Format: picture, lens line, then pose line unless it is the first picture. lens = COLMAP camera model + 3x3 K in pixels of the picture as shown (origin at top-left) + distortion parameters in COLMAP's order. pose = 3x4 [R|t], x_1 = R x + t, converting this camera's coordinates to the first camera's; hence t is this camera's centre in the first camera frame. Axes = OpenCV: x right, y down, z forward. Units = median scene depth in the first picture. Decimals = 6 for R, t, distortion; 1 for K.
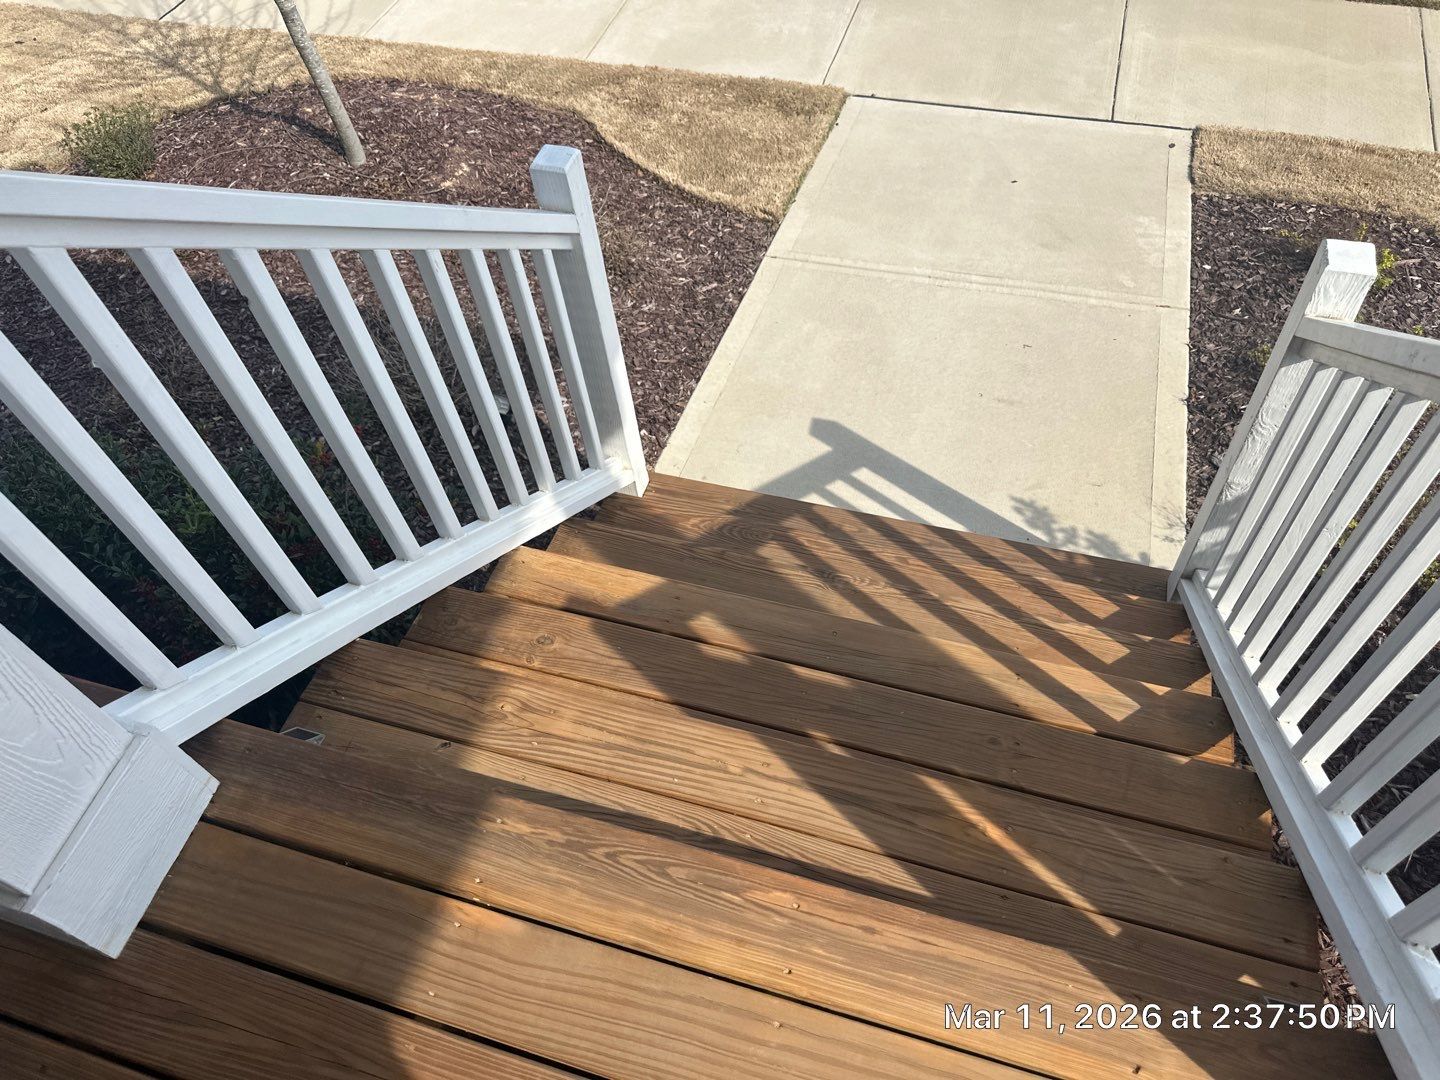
lens RADIAL K [[1087.8, 0, 720.0], [0, 1087.8, 540.0], [0, 0, 1]] dist [-0.009049, -0.011599]
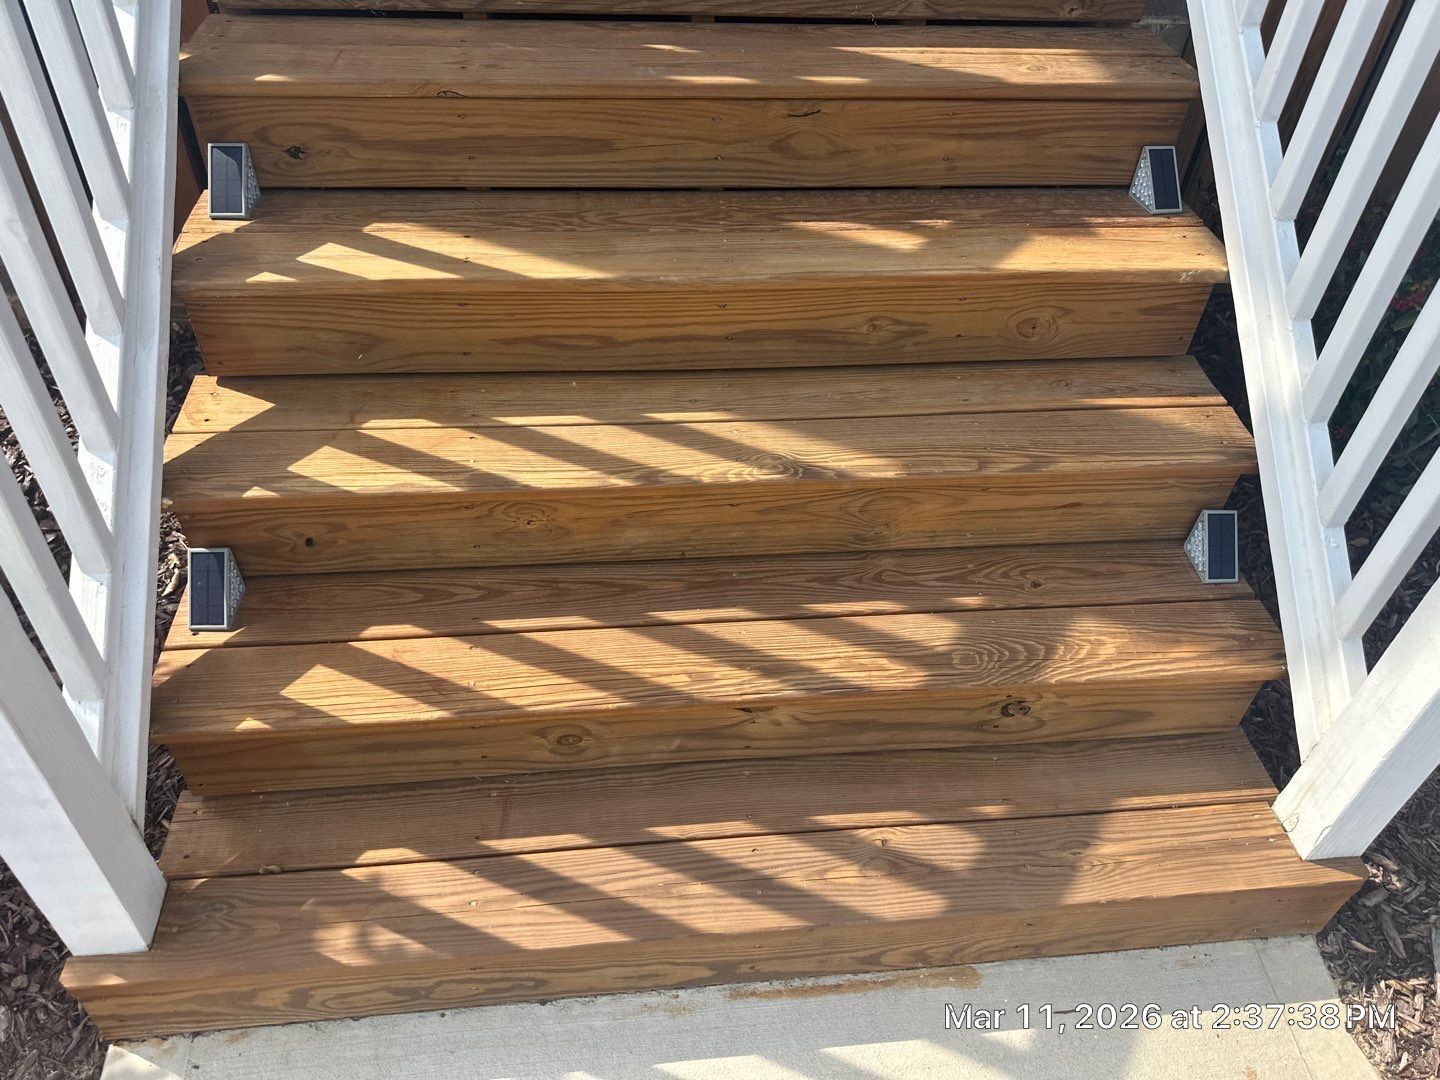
lens RADIAL K [[1087.8, 0, 720.0], [0, 1087.8, 540.0], [0, 0, 1]] dist [-0.009049, -0.011599]
pose [[-0.926399, 0.268023, -0.264477, 0.375572], [-0.287830, -0.051202, 0.956312, -0.641039], [0.242772, 0.962051, 0.124579, 1.182576]]
